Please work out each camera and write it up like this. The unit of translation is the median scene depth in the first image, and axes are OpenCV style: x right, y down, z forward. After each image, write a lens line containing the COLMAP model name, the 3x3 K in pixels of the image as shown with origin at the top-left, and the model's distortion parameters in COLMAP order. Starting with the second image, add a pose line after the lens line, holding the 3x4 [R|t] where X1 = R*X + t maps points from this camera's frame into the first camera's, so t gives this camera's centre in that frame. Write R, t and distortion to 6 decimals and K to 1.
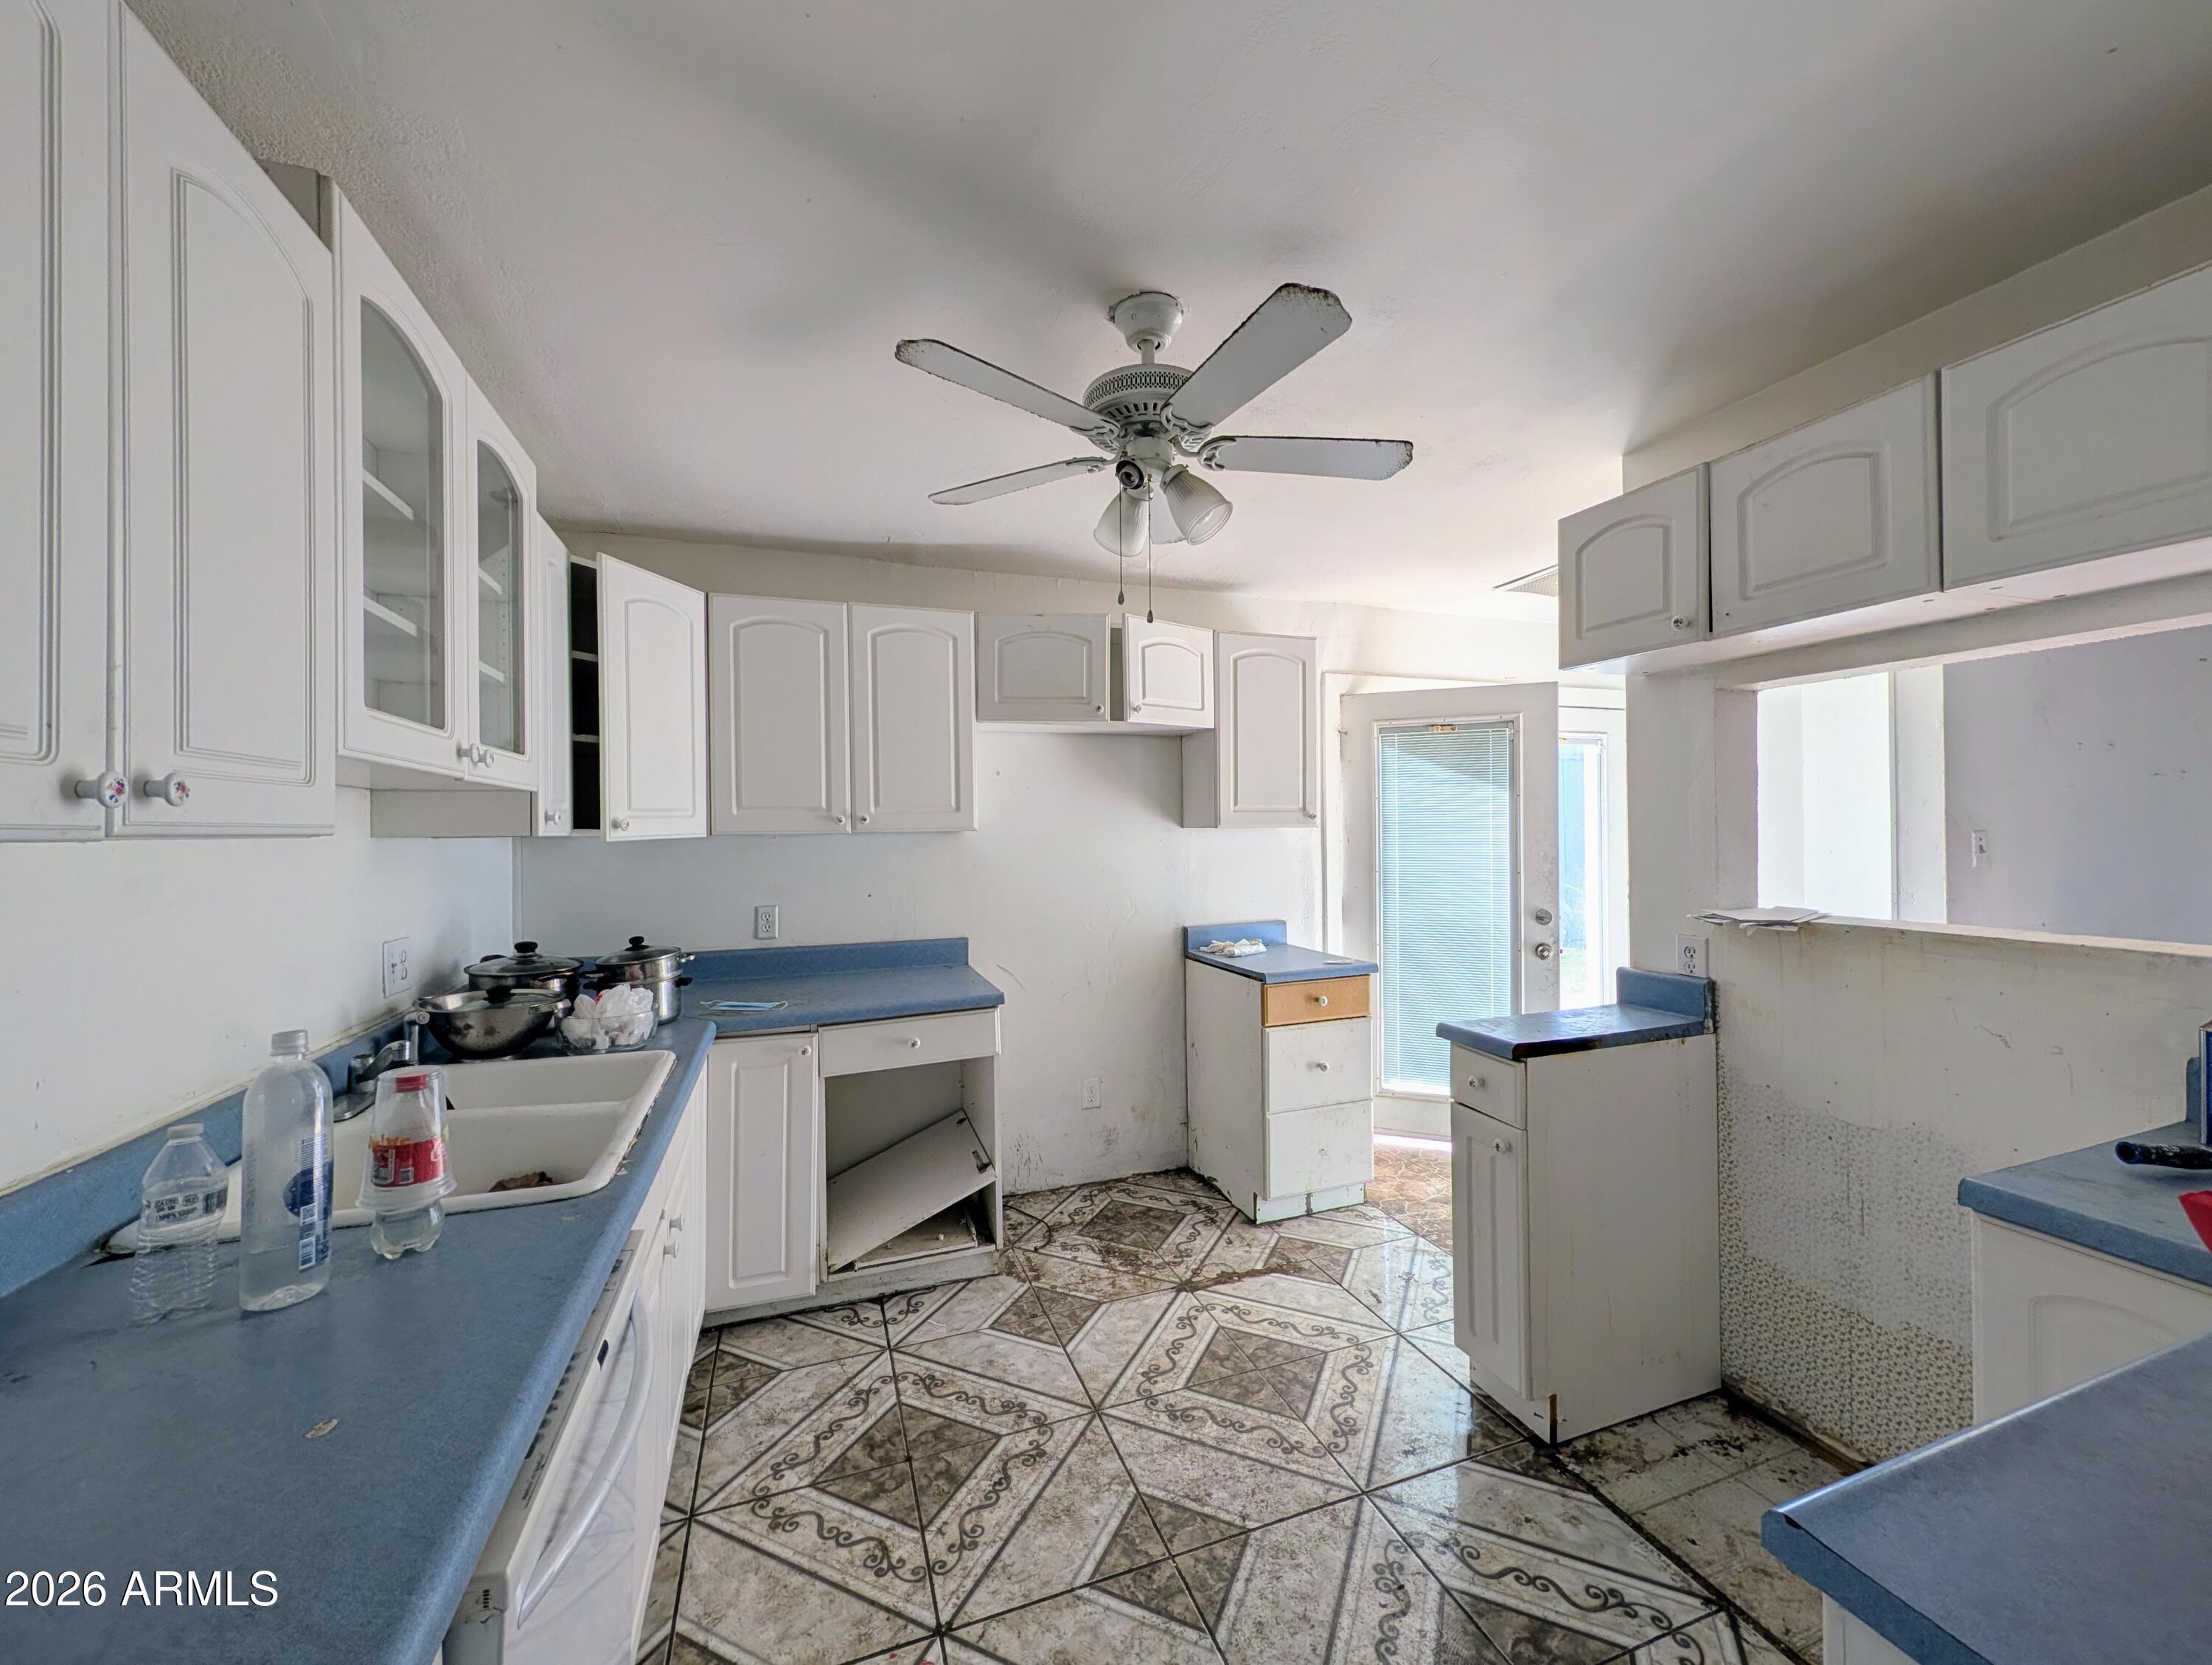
lens RADIAL K [[847.9, 0, 1110.8], [0, 847.9, 828.9], [0, 0, 1]] dist [-0.002208, 0.000412]
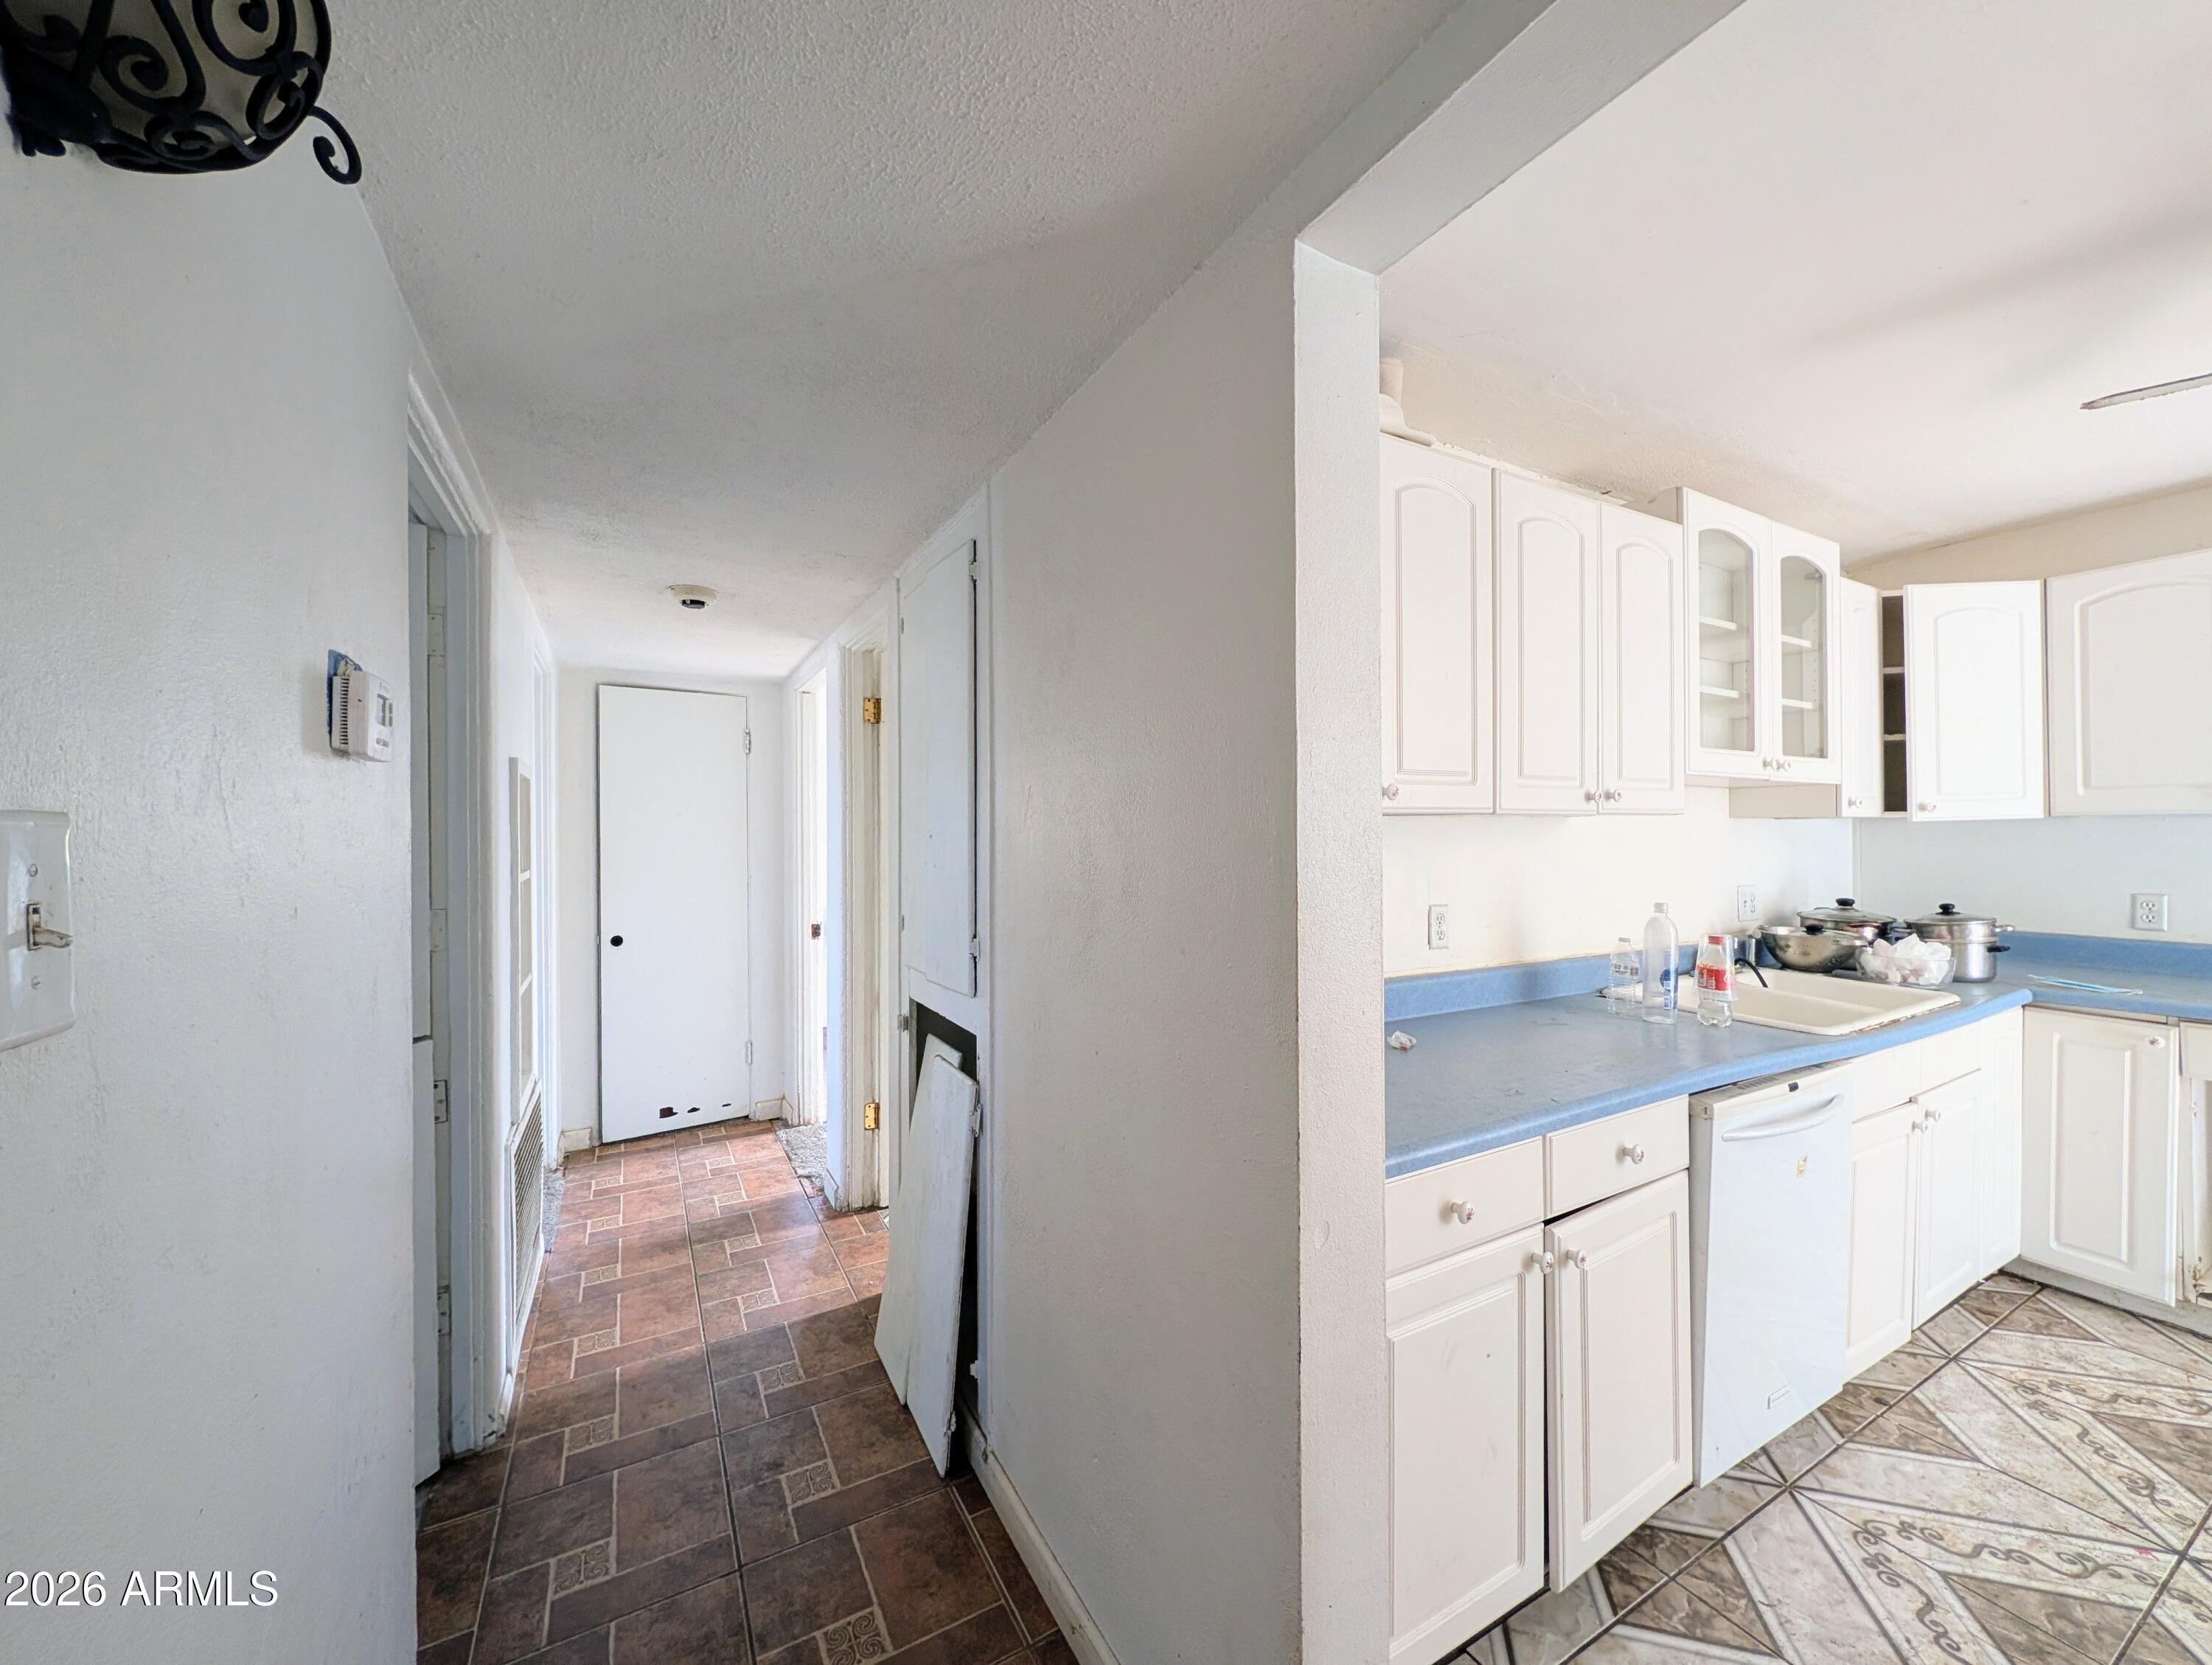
lens RADIAL K [[847.9, 0, 1099.9], [0, 847.9, 826.7], [0, 0, 1]] dist [-0.002208, 0.000412]
pose [[0.153078, 0.002952, -0.988210, 0.423946], [0.007048, 0.999967, 0.004079, 0.009522], [0.988189, -0.007589, 0.153052, -0.336070]]
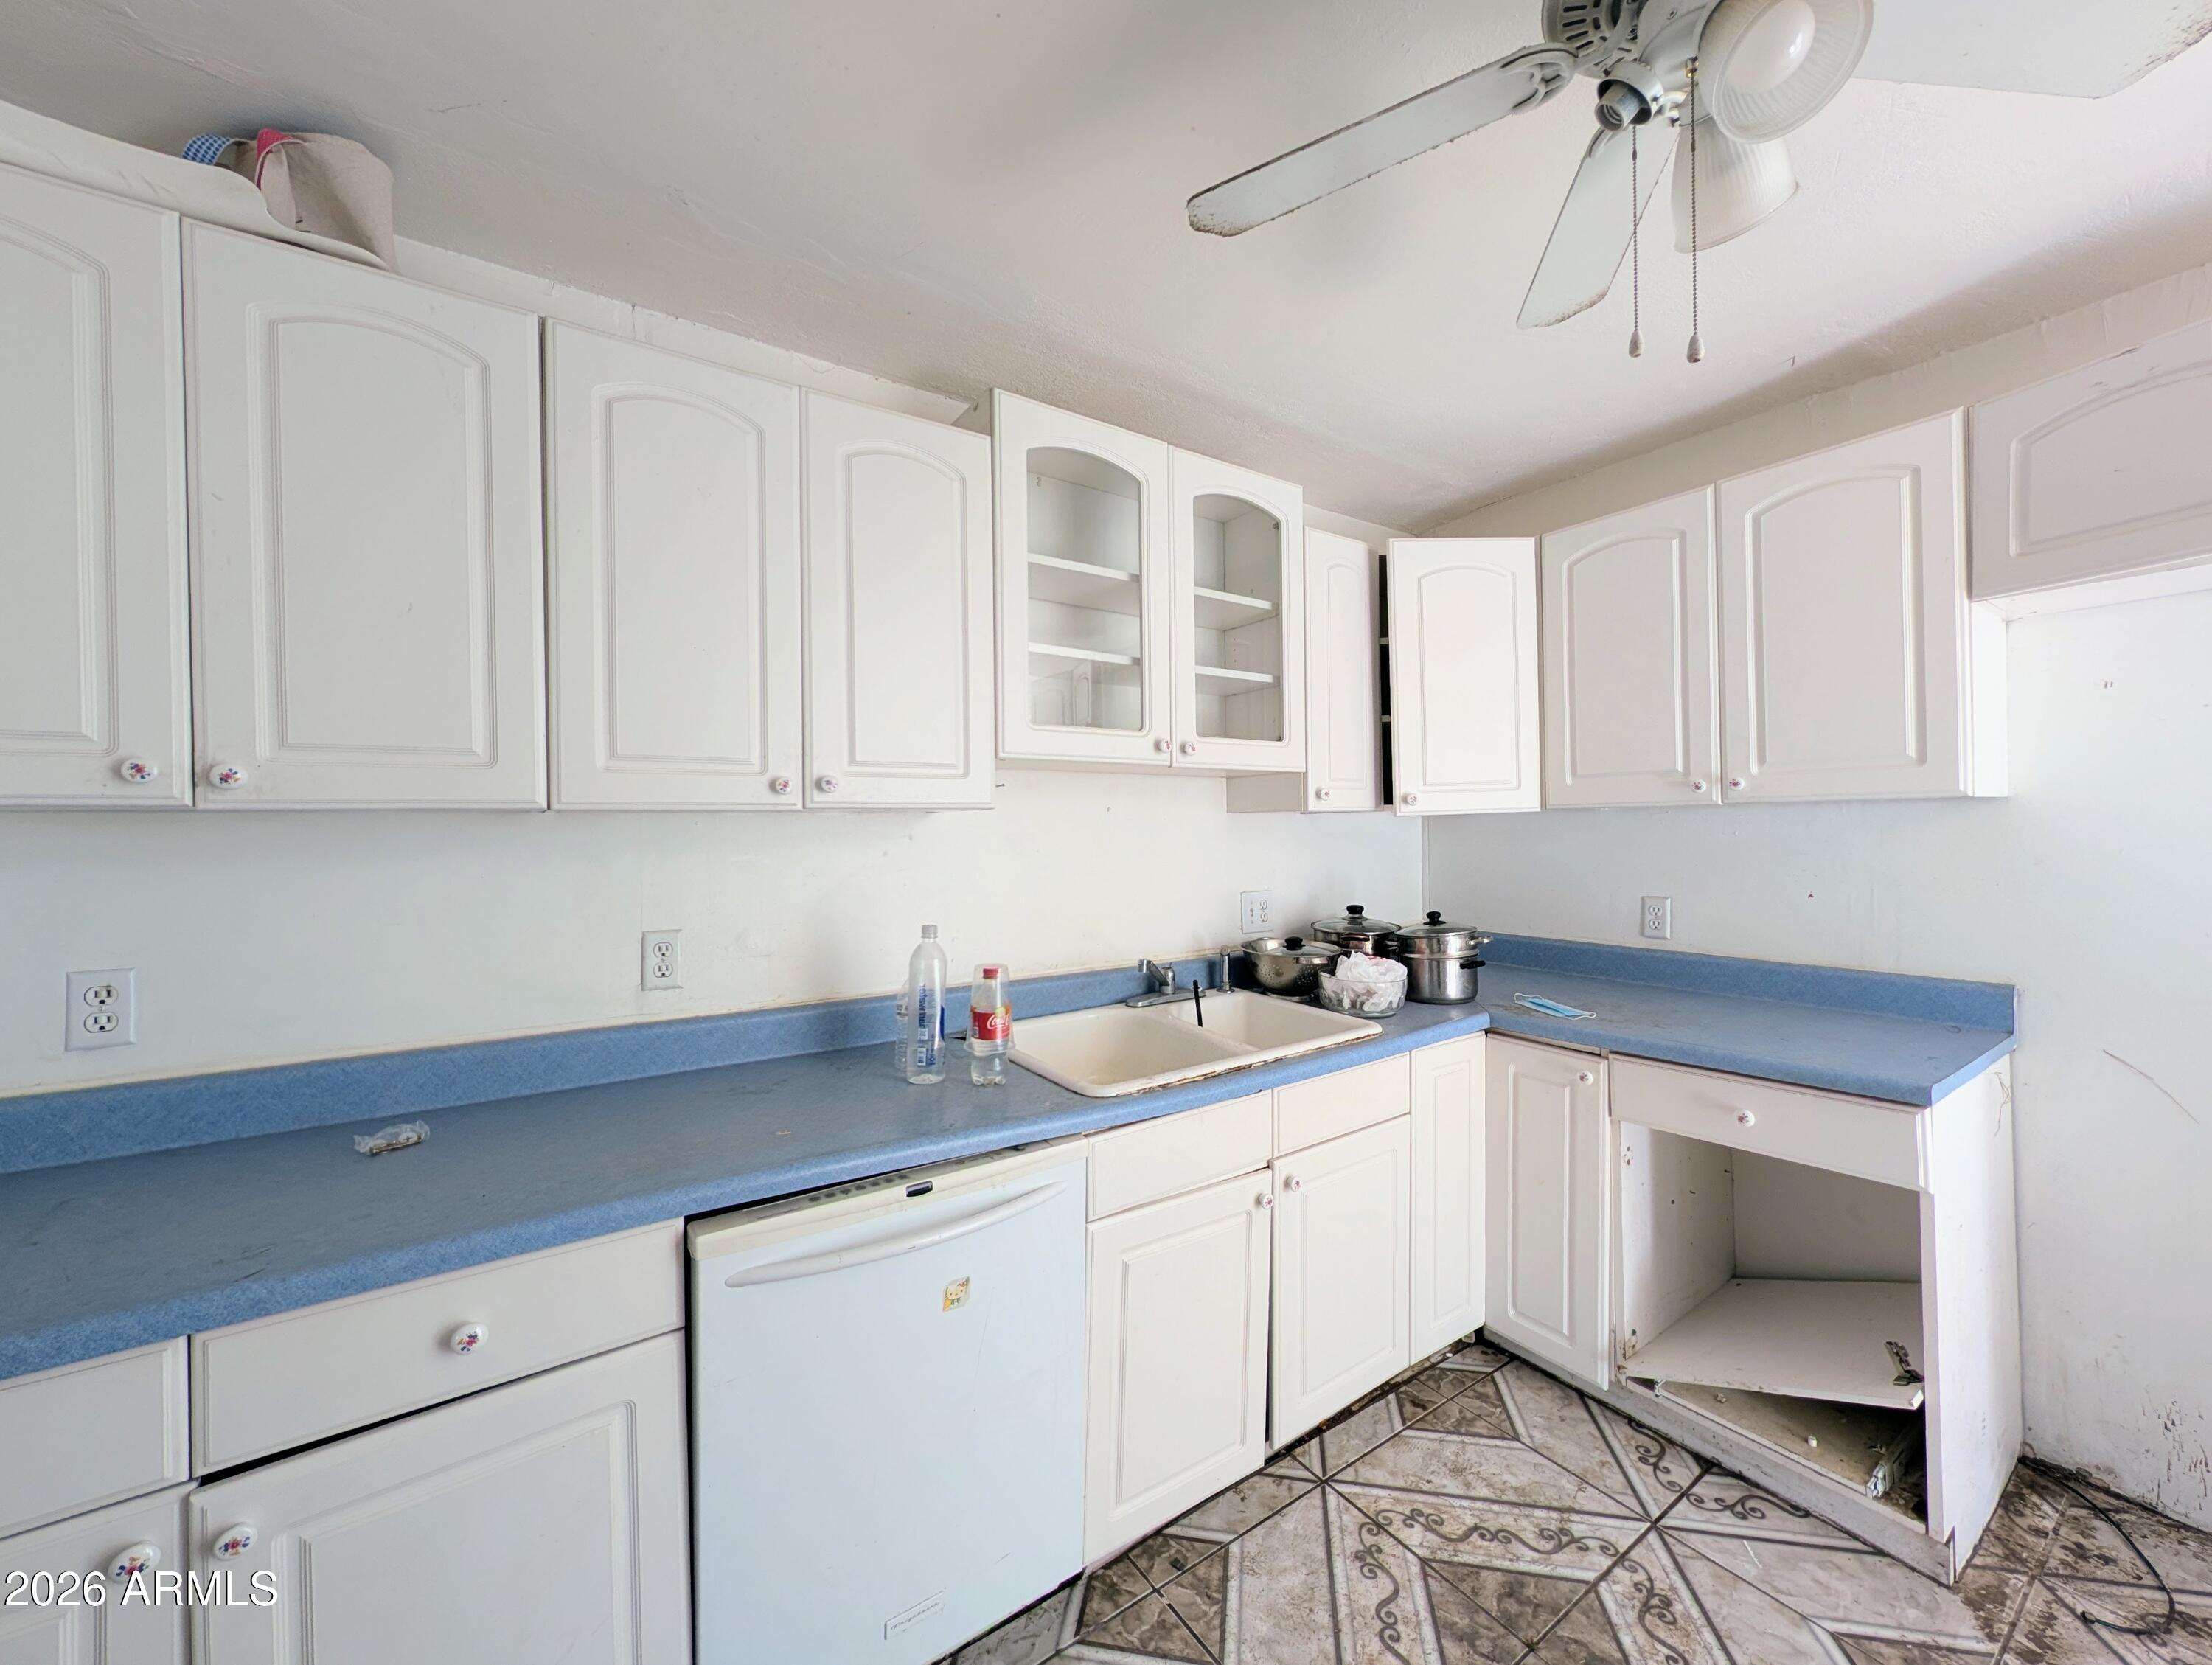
lens RADIAL K [[847.9, 0, 1102.6], [0, 847.9, 826.4], [0, 0, 1]] dist [-0.002208, 0.000412]
pose [[0.244757, 0.006626, -0.969562, 0.322767], [0.012143, 0.999877, 0.009899, 0.013191], [0.969508, -0.014196, 0.244647, 0.394741]]
